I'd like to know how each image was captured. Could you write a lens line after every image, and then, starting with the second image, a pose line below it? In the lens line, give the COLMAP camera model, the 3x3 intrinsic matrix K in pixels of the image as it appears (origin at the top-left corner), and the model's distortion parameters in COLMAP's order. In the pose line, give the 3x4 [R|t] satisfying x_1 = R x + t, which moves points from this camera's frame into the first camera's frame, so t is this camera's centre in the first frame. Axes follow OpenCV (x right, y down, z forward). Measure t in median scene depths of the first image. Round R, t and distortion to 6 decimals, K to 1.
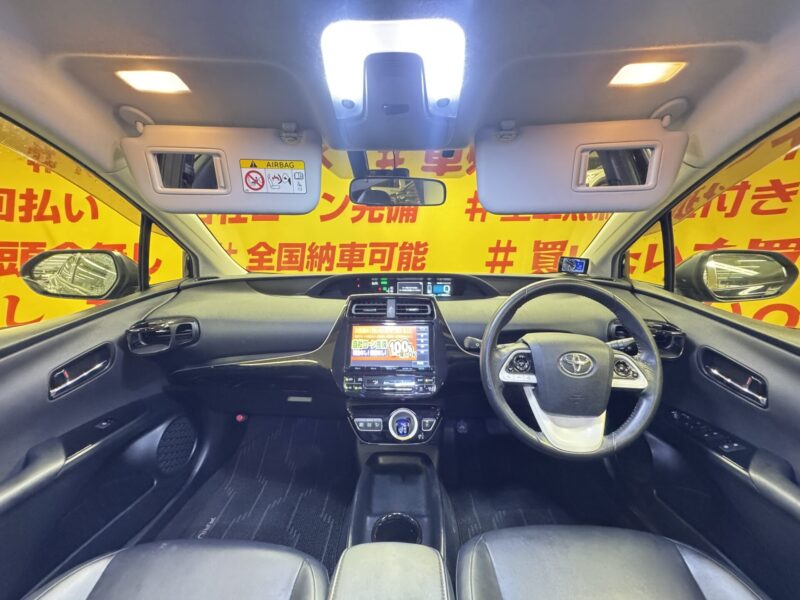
lens RADIAL K [[319.0, 0, 400.0], [0, 319.0, 300.0], [0, 0, 1]] dist [-0.004281, -0.000356]
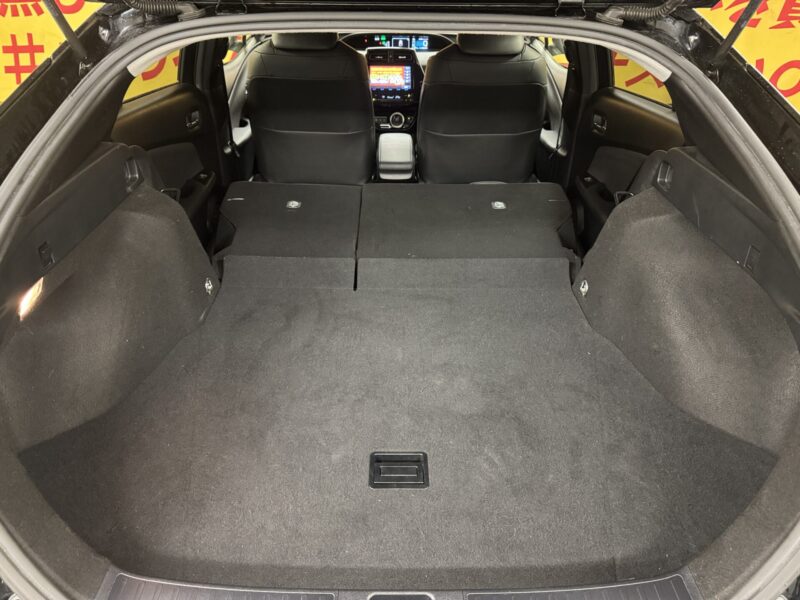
lens RADIAL K [[566.5, 0, 409.9], [0, 566.5, 300.5], [0, 0, 1]] dist [-0.004772, -0.009028]
pose [[0.998955, -0.012841, 0.043854, -0.057277], [-0.005859, 0.915797, 0.401599, 0.002927], [-0.045318, -0.401436, 0.914765, -1.887530]]
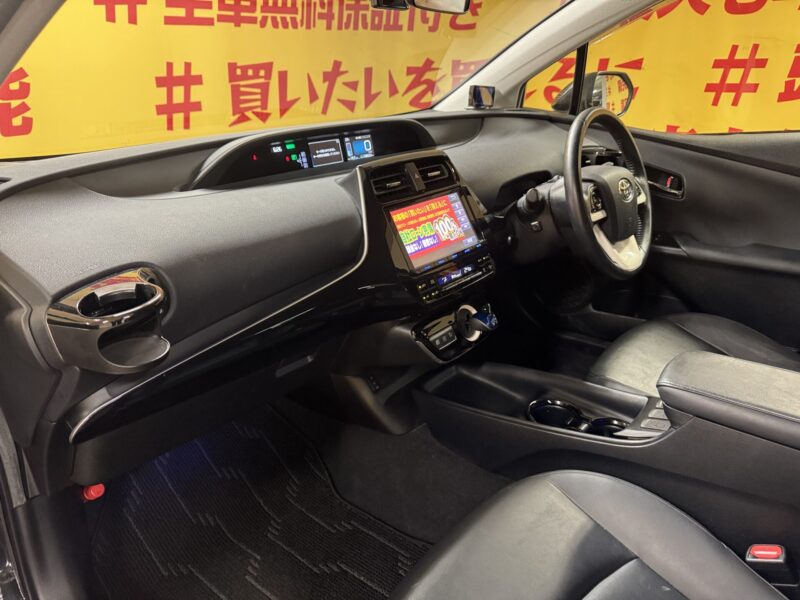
lens RADIAL K [[566.5, 0, 409.9], [0, 566.5, 300.5], [0, 0, 1]] dist [-0.004772, -0.009028]
pose [[0.620444, -0.306770, 0.721763, -0.737940], [0.143312, 0.949174, 0.280231, -0.047059], [-0.771045, -0.070430, 0.632873, 0.171761]]
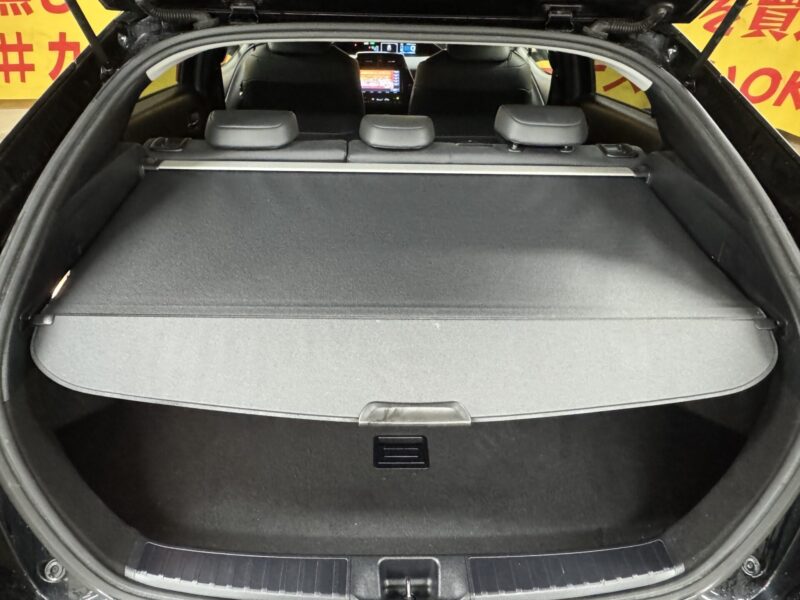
lens RADIAL K [[568.9, 0, 400.0], [0, 568.9, 300.0], [0, 0, 1]] dist [-0.037577, 0.024758]
pose [[0.997691, -0.009904, 0.067185, -0.110686], [-0.017825, 0.916429, 0.399799, -0.010898], [-0.065530, -0.400074, 0.914137, -1.961098]]
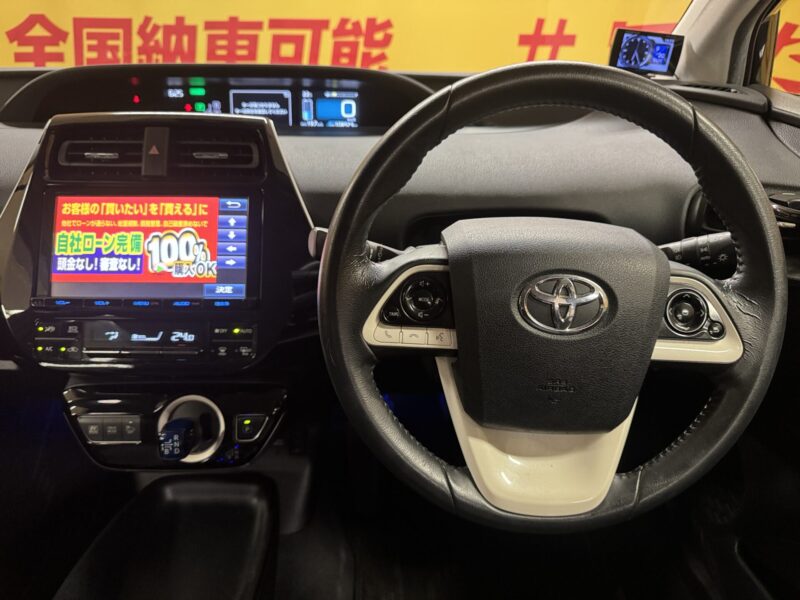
lens RADIAL K [[580.0, 0, 400.0], [0, 580.0, 300.0], [0, 0, 1]] dist [-0.010425, -0.009346]
pose [[0.999026, -0.000673, 0.044113, 0.180100], [-0.010415, 0.968026, 0.250634, 0.016586], [-0.042871, -0.250849, 0.967076, 0.193558]]
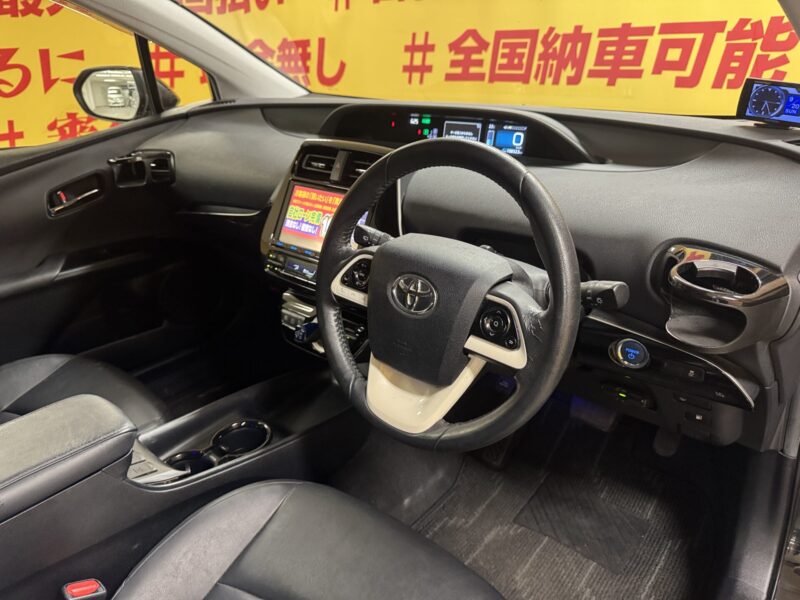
lens RADIAL K [[580.0, 0, 400.0], [0, 580.0, 300.0], [0, 0, 1]] dist [-0.010425, -0.009346]
pose [[0.771253, 0.240144, -0.589490, 0.623814], [-0.068067, 0.951907, 0.298730, -0.055907], [0.632878, -0.190271, 0.750508, 0.103176]]
